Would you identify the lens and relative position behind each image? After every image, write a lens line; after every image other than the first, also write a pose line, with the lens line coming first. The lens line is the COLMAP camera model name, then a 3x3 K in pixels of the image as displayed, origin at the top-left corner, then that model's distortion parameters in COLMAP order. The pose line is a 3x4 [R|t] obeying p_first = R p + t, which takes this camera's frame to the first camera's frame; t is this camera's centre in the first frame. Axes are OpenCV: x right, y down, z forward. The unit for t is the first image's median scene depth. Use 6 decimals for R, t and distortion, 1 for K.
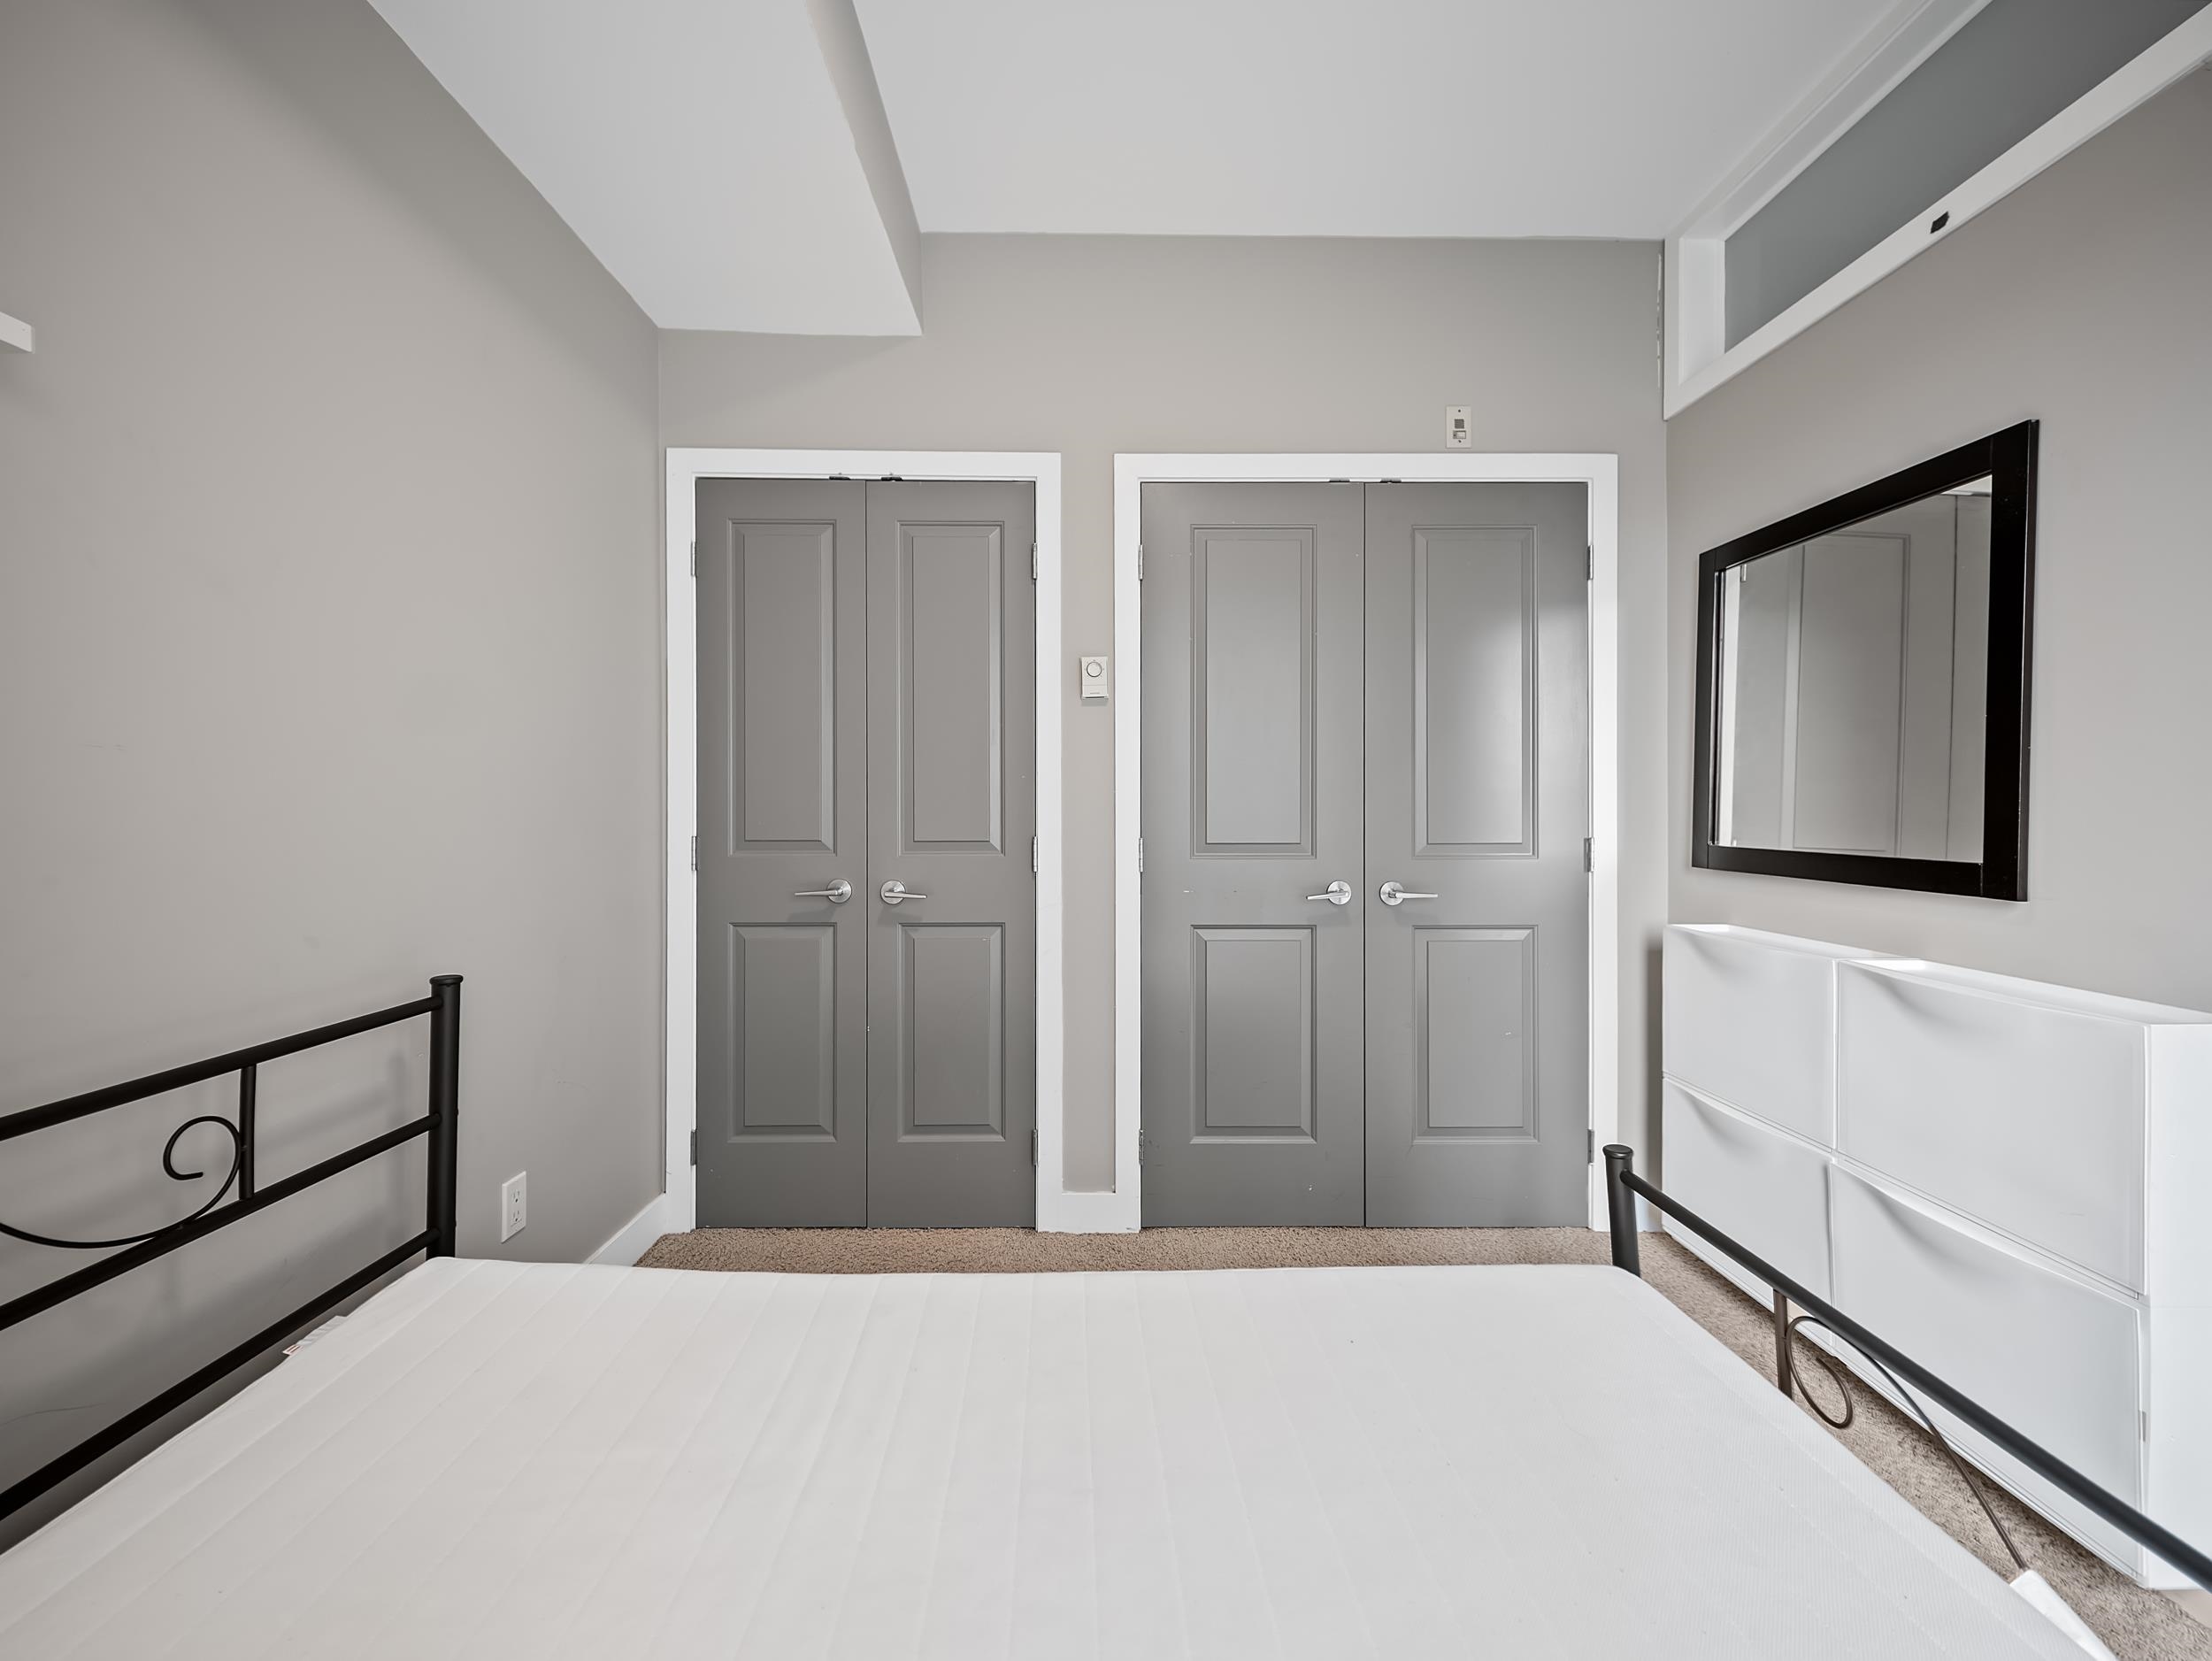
lens RADIAL K [[877.6, 0, 1103.1], [0, 877.6, 796.6], [0, 0, 1]] dist [0.023026, -0.016005]
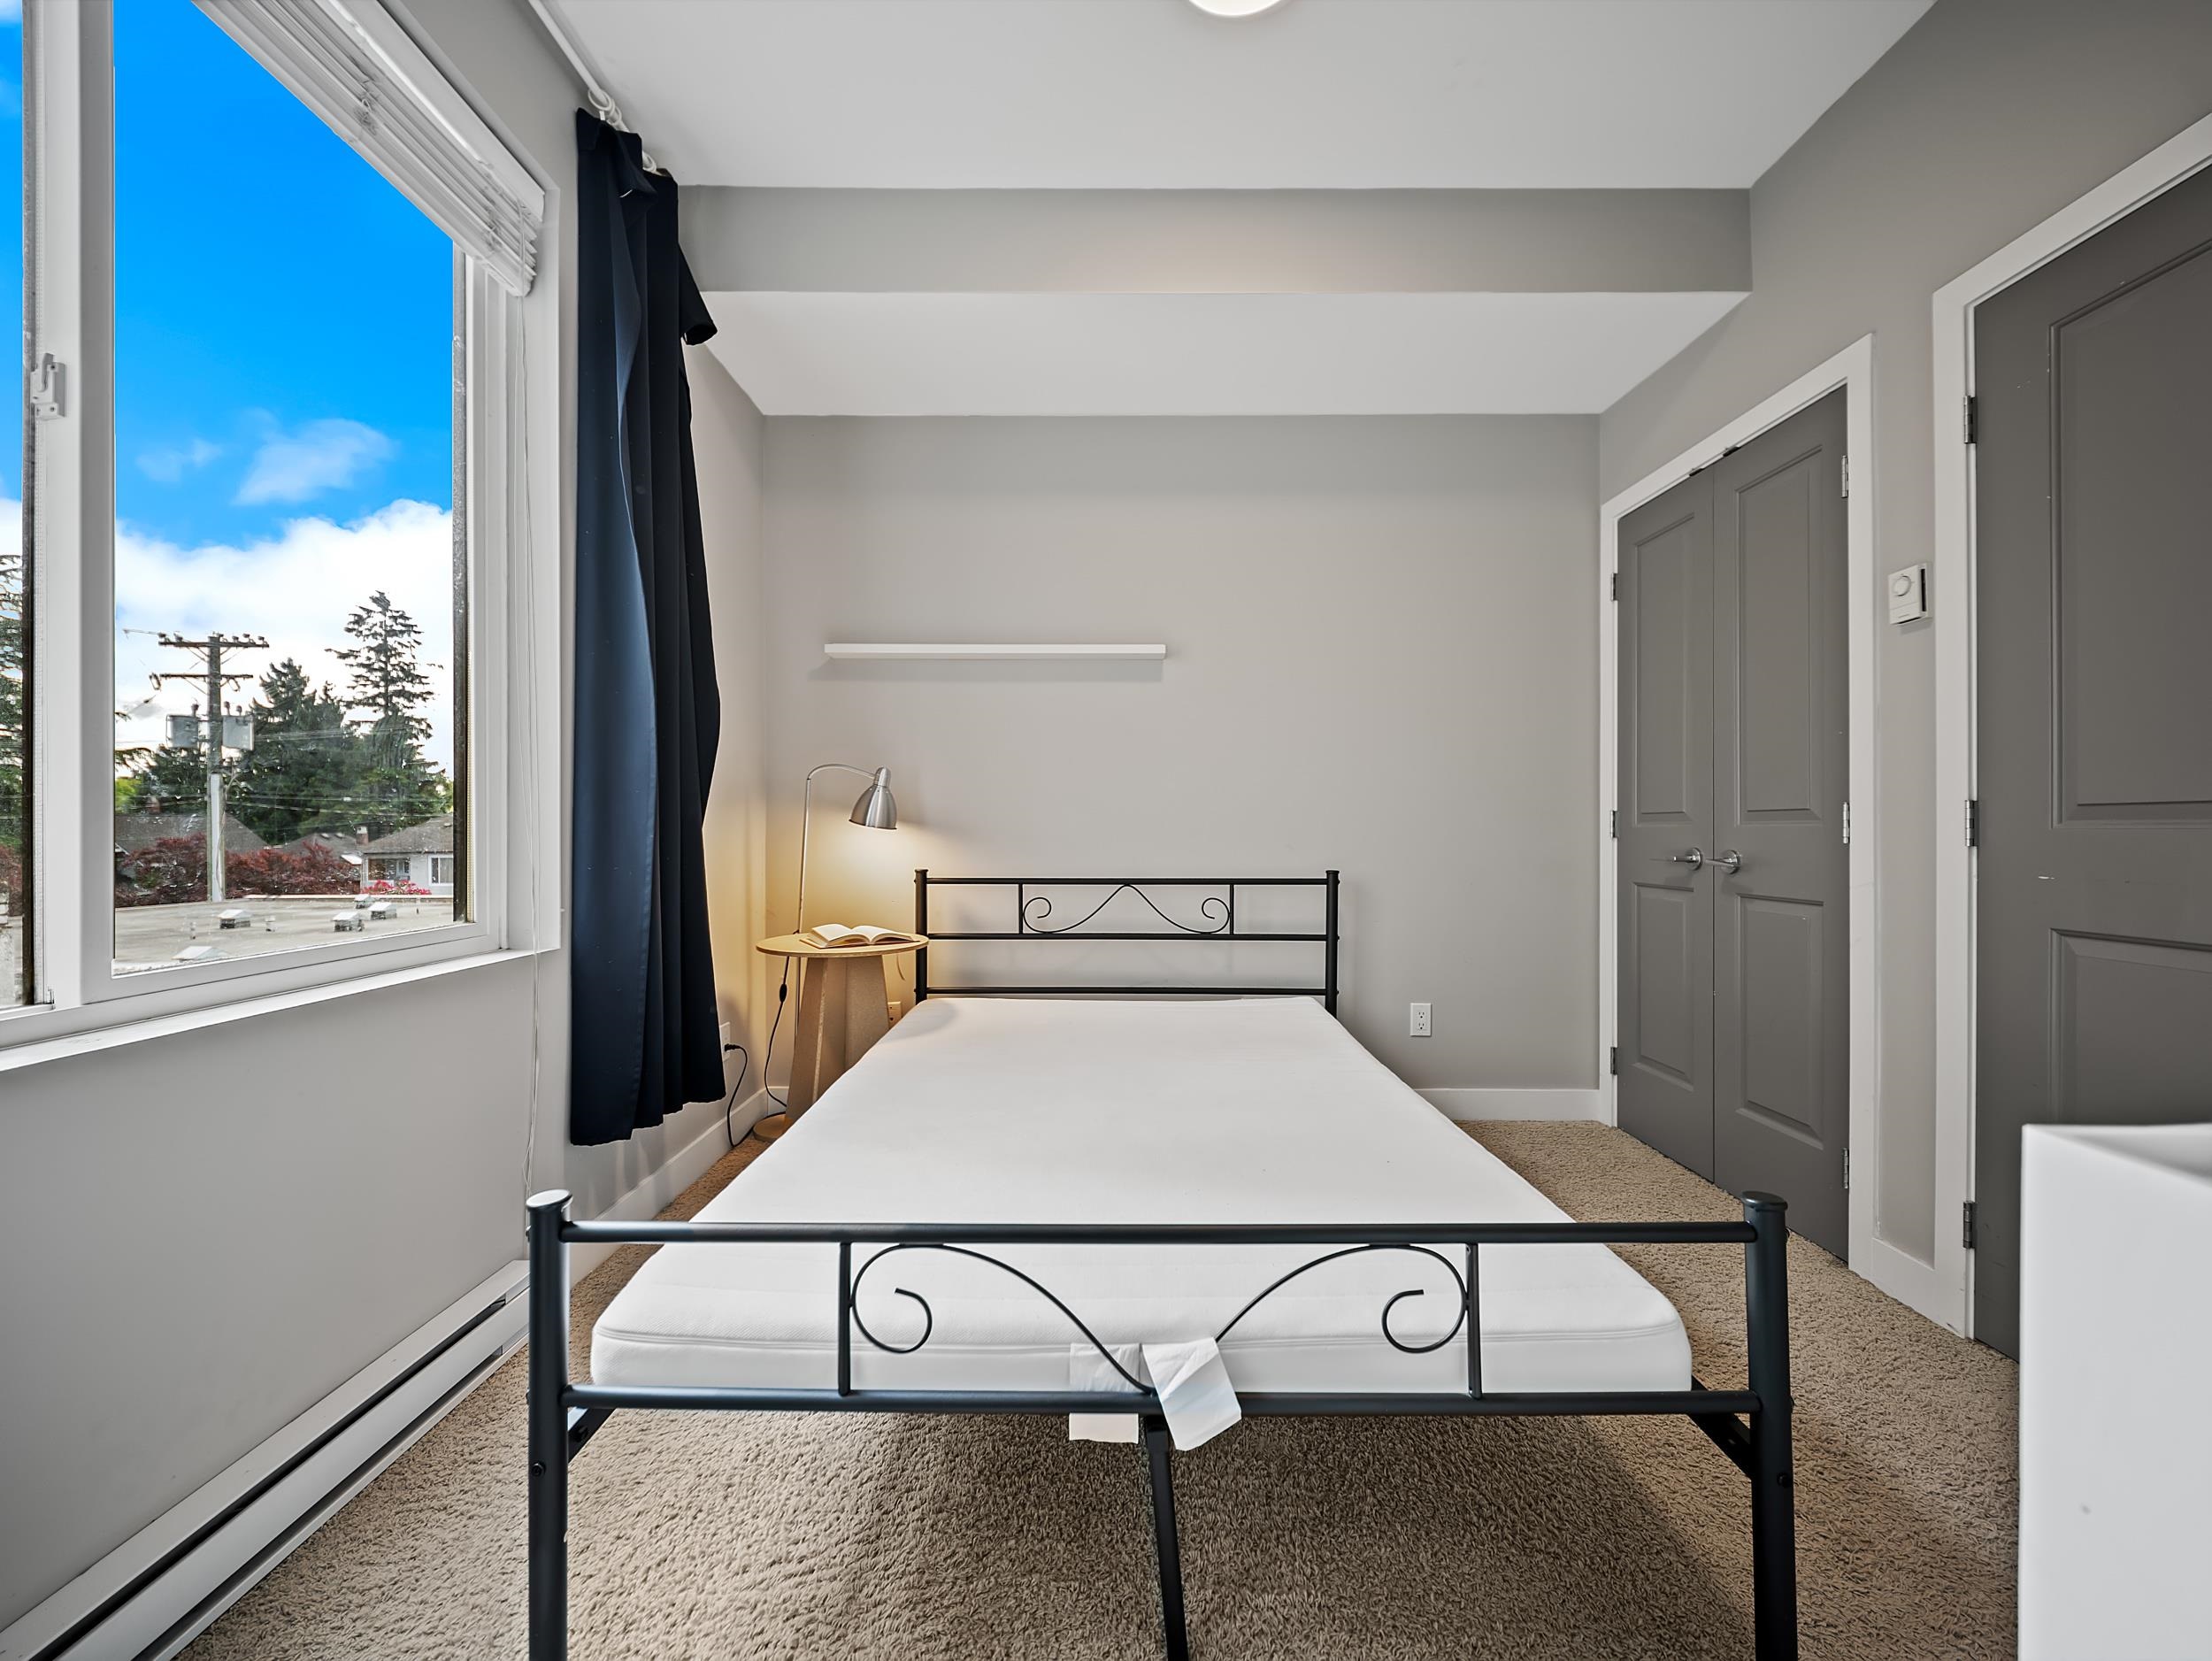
lens RADIAL K [[877.6, 0, 1103.1], [0, 877.6, 796.6], [0, 0, 1]] dist [0.023026, -0.016005]
pose [[-0.014079, -0.036777, -0.999224, 0.780874], [0.014654, 0.999208, -0.036982, 0.060780], [0.999794, -0.015163, -0.013529, 0.297928]]
